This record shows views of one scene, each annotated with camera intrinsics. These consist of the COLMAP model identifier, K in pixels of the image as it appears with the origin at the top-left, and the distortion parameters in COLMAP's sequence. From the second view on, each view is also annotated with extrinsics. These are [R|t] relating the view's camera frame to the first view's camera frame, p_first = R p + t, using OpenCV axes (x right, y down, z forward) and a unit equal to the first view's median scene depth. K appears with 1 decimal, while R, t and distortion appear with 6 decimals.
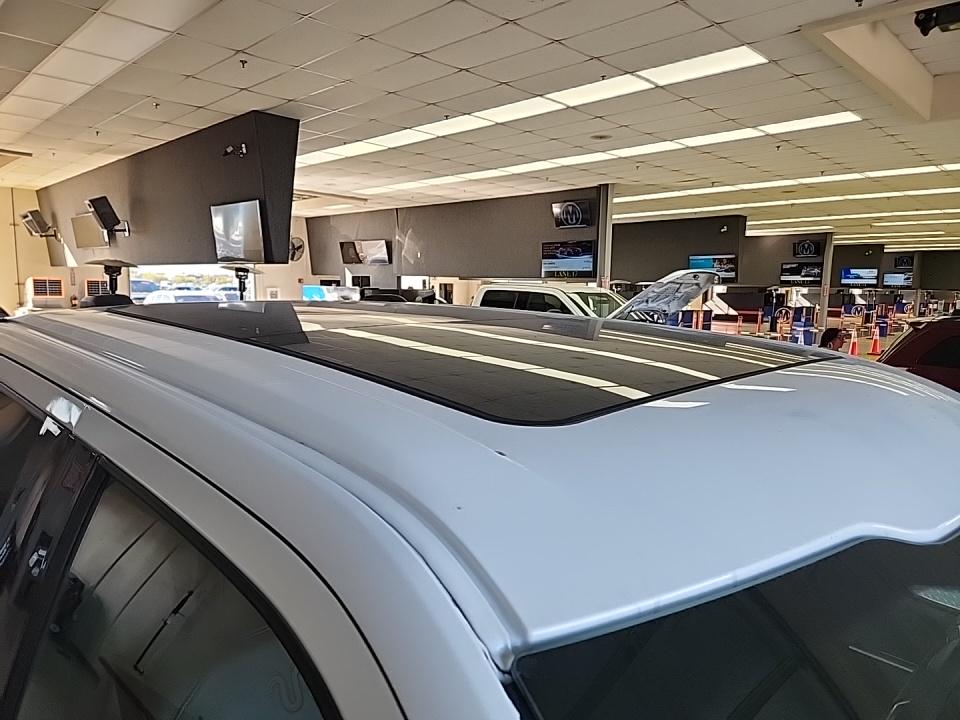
lens RADIAL K [[644.1, 0, 483.3], [0, 644.1, 353.2], [0, 0, 1]] dist [0.044711, -0.035188]
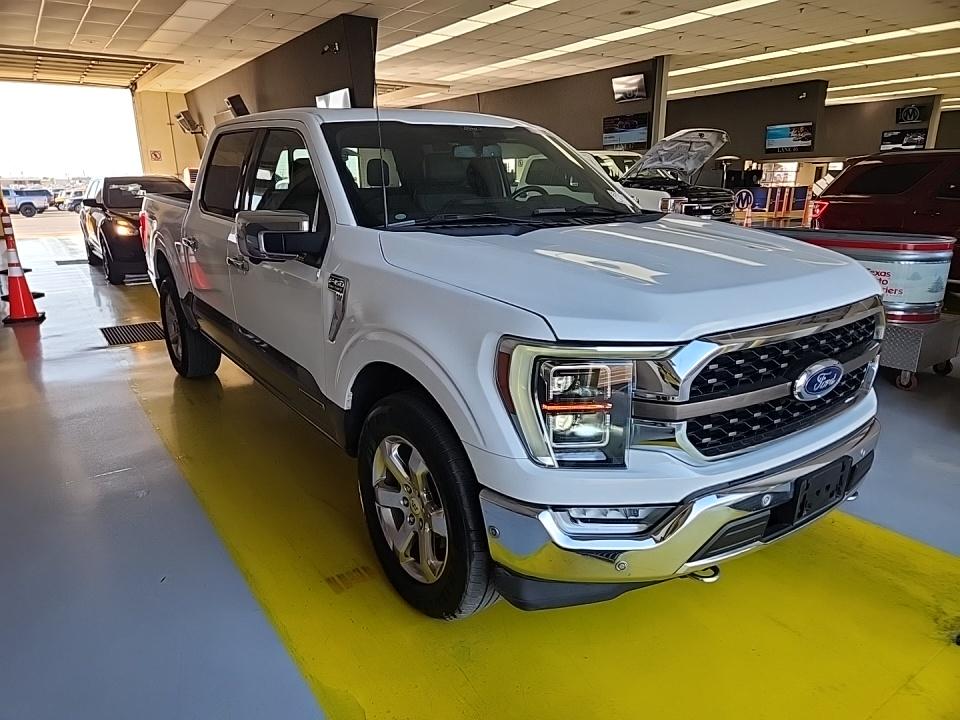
lens RADIAL K [[644.1, 0, 479.4], [0, 644.1, 363.6], [0, 0, 1]] dist [0.044711, -0.035188]
pose [[0.983909, 0.017365, -0.177824, 0.088970], [0.012947, 0.985720, 0.167896, 0.053704], [0.178200, -0.167497, 0.969634, -0.179110]]
